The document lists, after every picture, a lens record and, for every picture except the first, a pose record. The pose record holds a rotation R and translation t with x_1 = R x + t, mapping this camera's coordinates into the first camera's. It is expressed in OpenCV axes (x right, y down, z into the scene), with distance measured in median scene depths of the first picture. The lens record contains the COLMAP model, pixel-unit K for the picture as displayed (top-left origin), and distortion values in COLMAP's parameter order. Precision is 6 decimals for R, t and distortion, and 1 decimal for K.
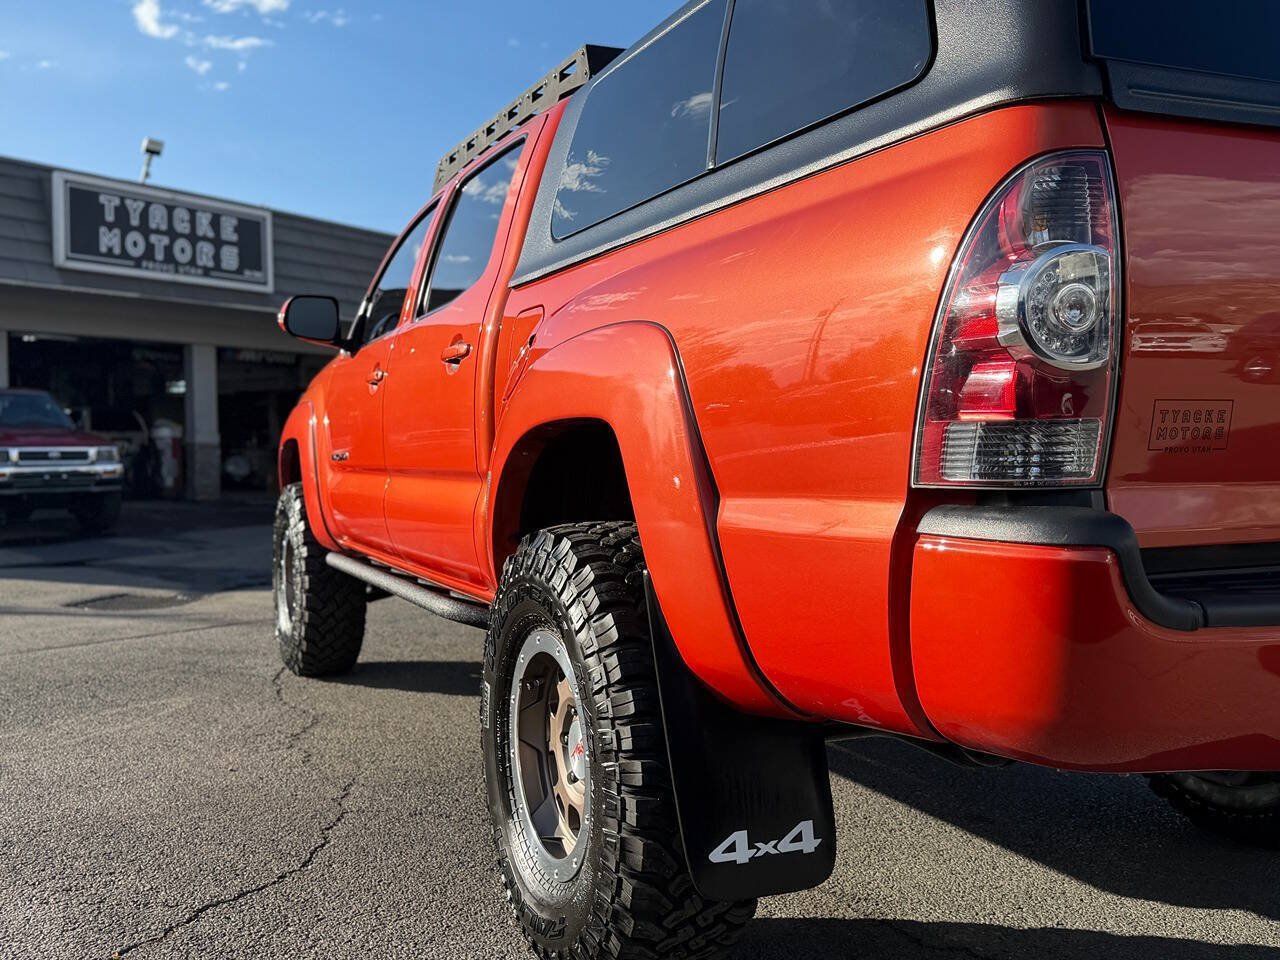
lens RADIAL K [[1225.3, 0, 624.7], [0, 1225.3, 480.2], [0, 0, 1]] dist [0.041149, 0.000000]
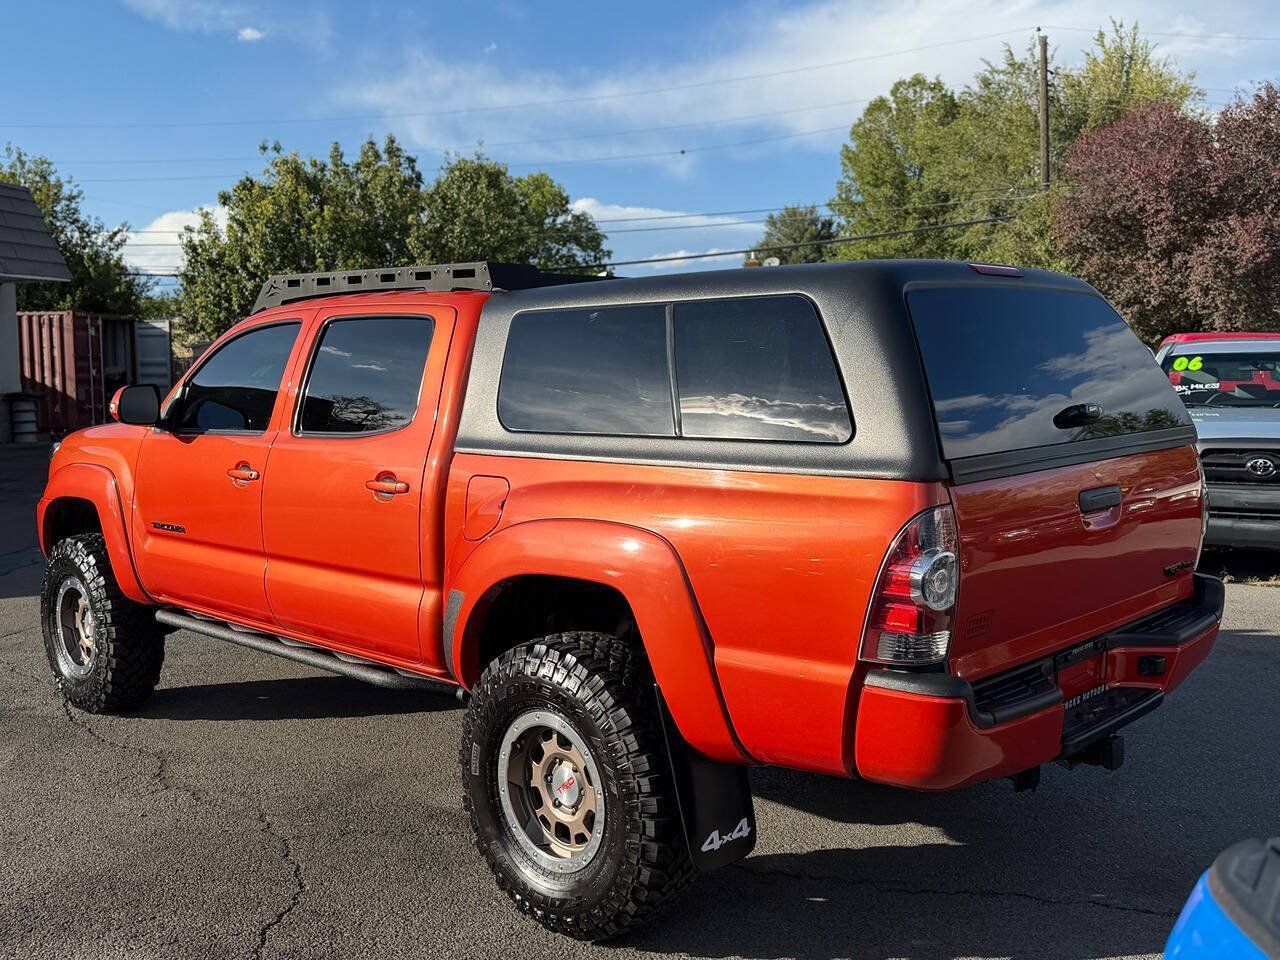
lens RADIAL K [[1225.3, 0, 642.7], [0, 1225.3, 476.0], [0, 0, 1]] dist [0.041149, 0.000000]
pose [[0.928838, -0.036803, 0.368653, -0.595171], [0.016669, 0.998198, 0.057652, -0.301141], [-0.370111, -0.047404, 0.927777, -0.518454]]
